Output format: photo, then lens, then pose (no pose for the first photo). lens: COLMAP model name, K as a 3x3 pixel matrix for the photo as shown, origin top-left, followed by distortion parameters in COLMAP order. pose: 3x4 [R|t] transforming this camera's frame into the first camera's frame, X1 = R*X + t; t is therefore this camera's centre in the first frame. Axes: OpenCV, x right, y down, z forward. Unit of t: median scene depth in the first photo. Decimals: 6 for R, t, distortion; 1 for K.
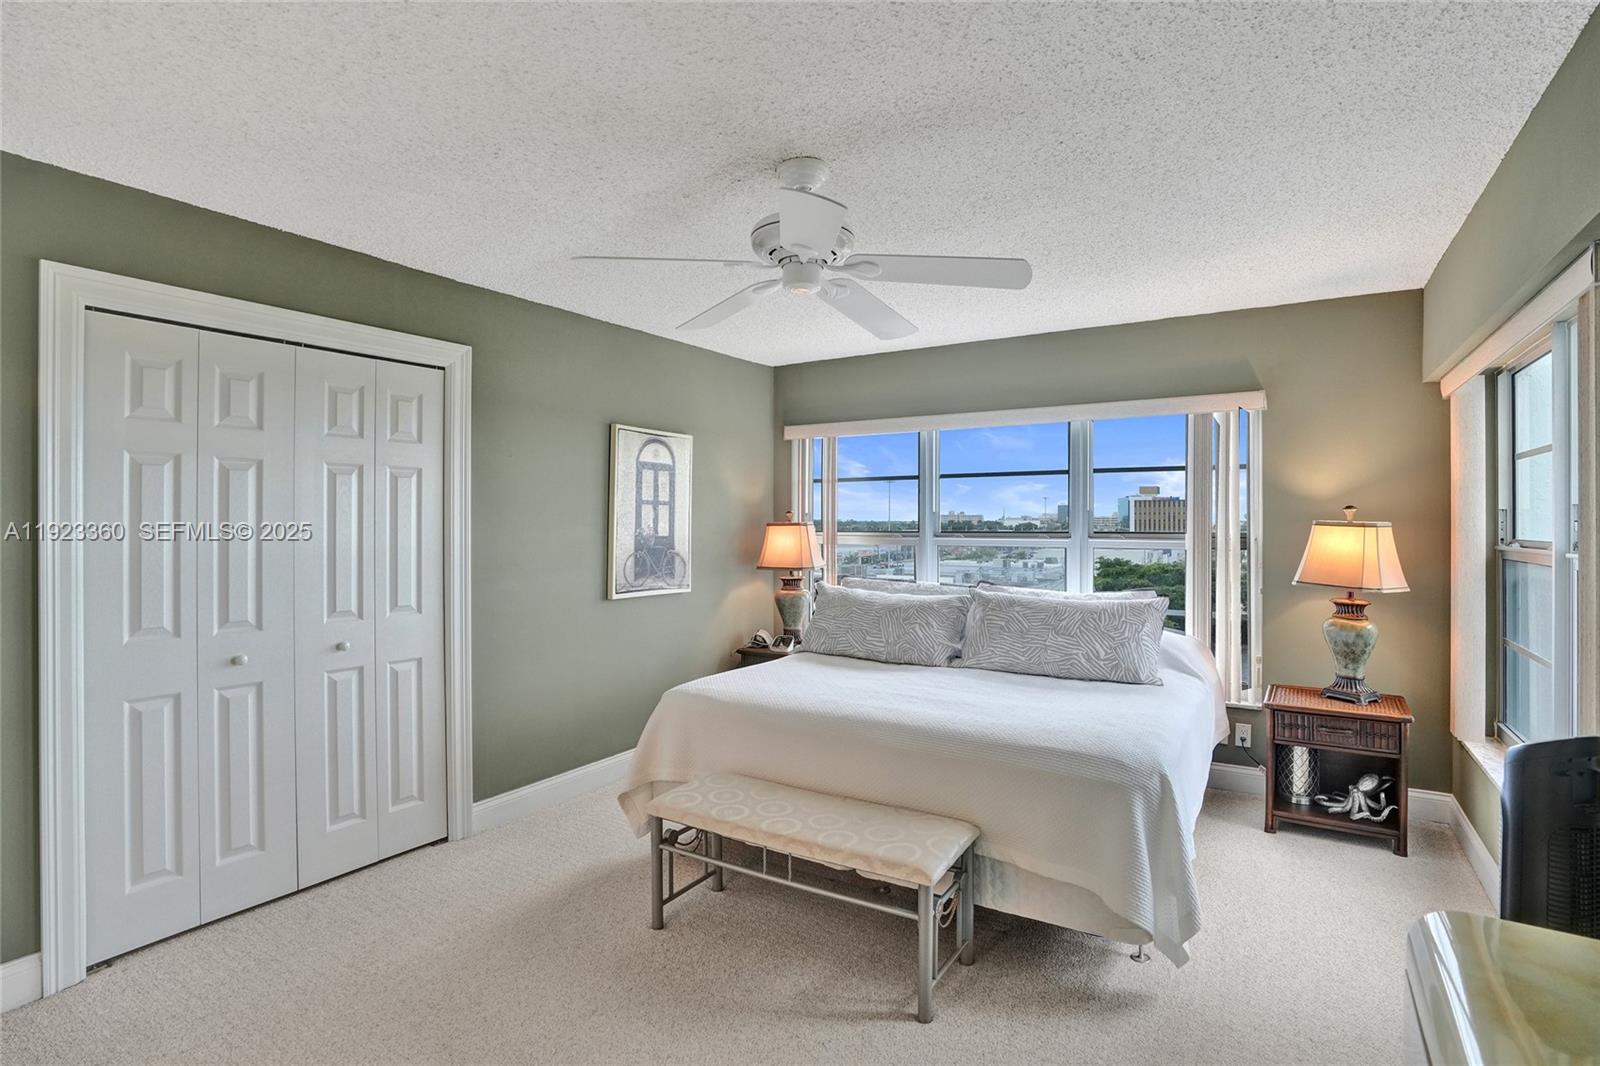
lens RADIAL K [[786.7, 0, 809.8], [0, 786.7, 504.0], [0, 0, 1]] dist [-0.059189, 0.000840]
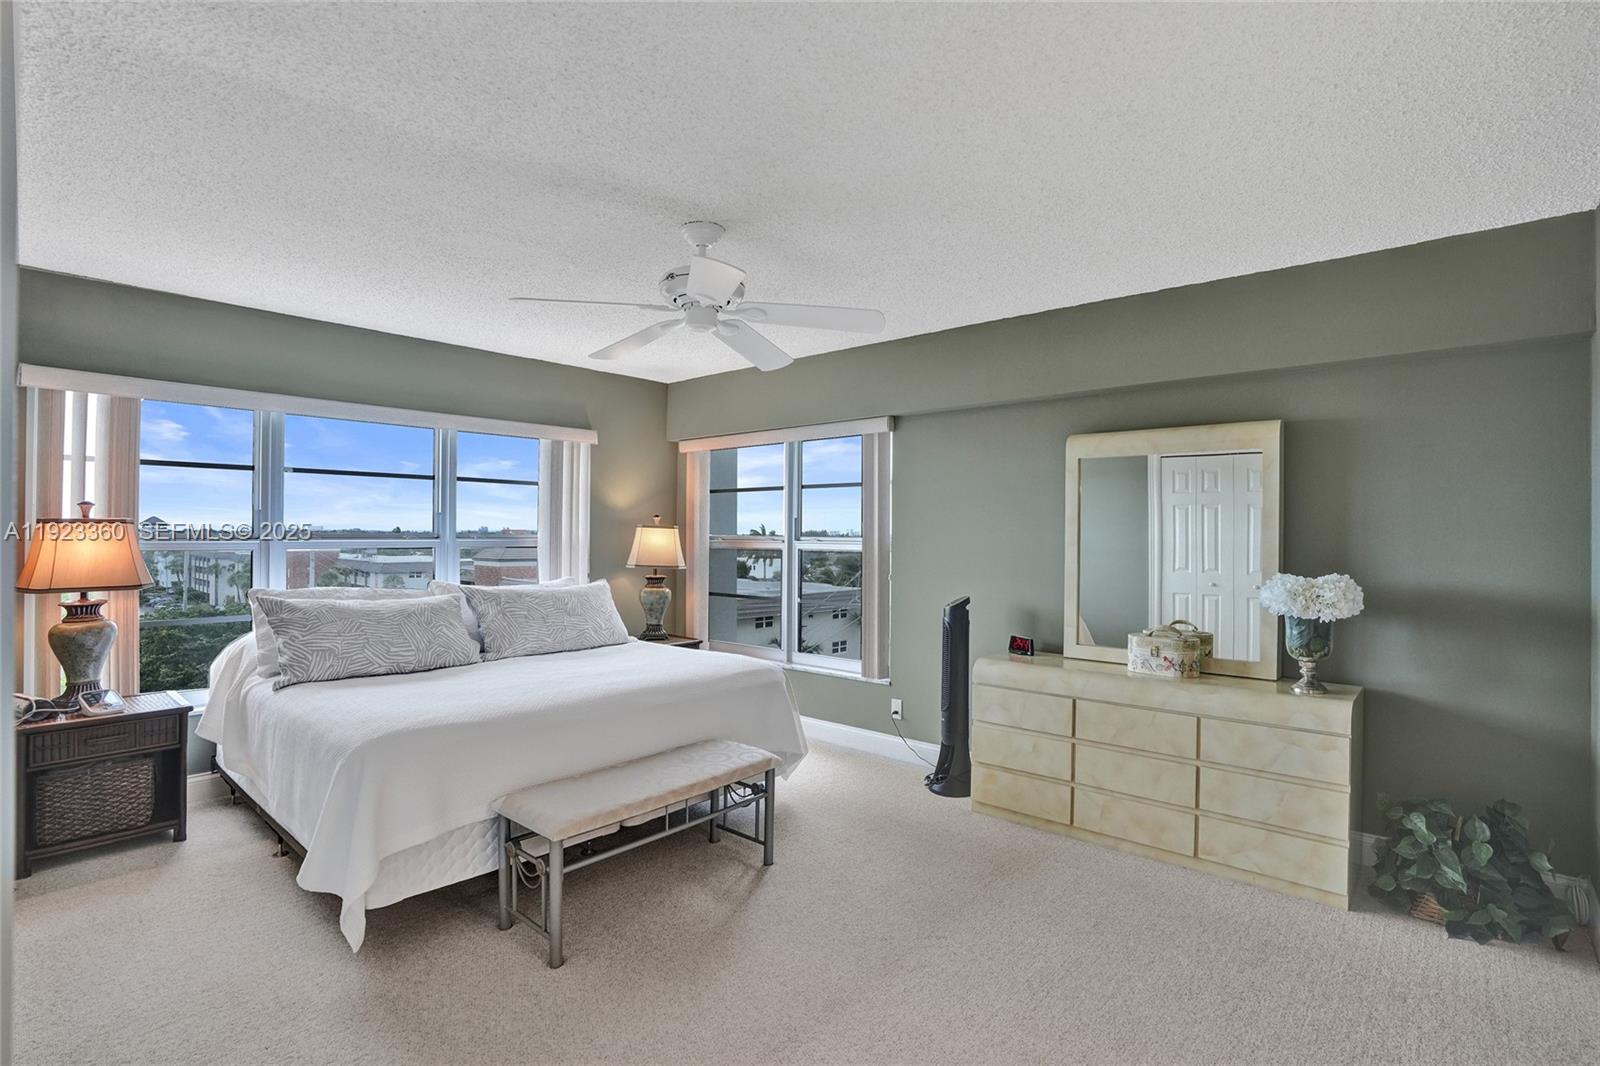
lens RADIAL K [[760.7, 0, 797.2], [0, 760.7, 523.7], [0, 0, 1]] dist [-0.003171, 0.000768]
pose [[0.185418, 0.004576, 0.982649, -0.557062], [-0.036467, 0.999332, 0.002228, 0.004211], [-0.981983, -0.036248, 0.185461, 0.300601]]
